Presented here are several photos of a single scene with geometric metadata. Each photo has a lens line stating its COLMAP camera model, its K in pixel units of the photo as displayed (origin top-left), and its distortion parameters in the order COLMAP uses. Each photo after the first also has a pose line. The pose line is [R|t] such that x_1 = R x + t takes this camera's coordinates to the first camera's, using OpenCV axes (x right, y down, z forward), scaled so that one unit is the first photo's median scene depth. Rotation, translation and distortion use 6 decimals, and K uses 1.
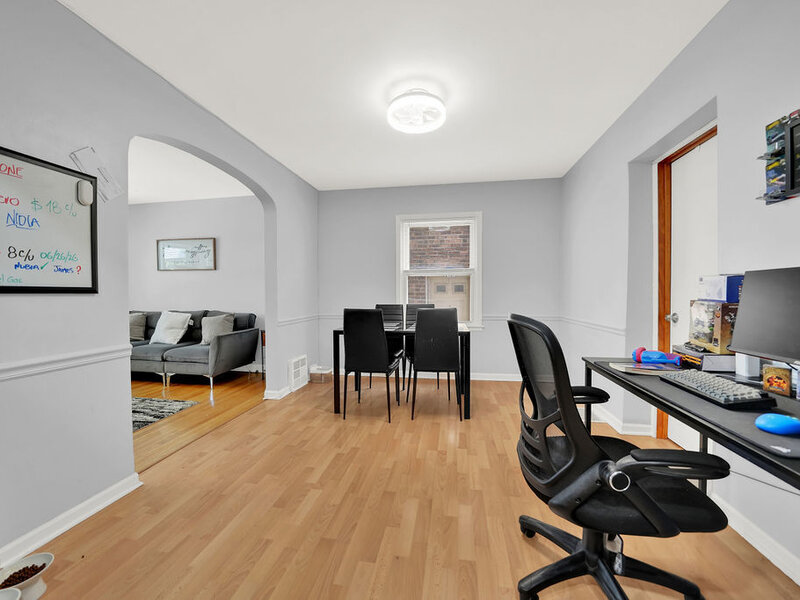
lens RADIAL K [[320.4, 0, 401.1], [0, 320.4, 296.0], [0, 0, 1]] dist [-0.020952, 0.000133]
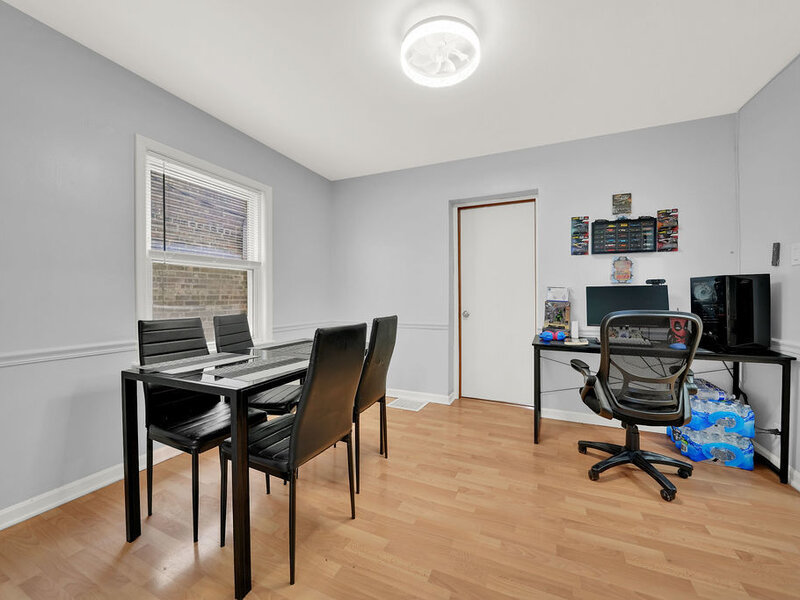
lens RADIAL K [[320.4, 0, 403.1], [0, 320.4, 294.6], [0, 0, 1]] dist [-0.020952, 0.000133]
pose [[0.244025, 0.020173, 0.969559, -0.849320], [0.004532, 0.999749, -0.021942, 0.008070], [-0.969758, 0.009748, 0.243872, 1.129519]]
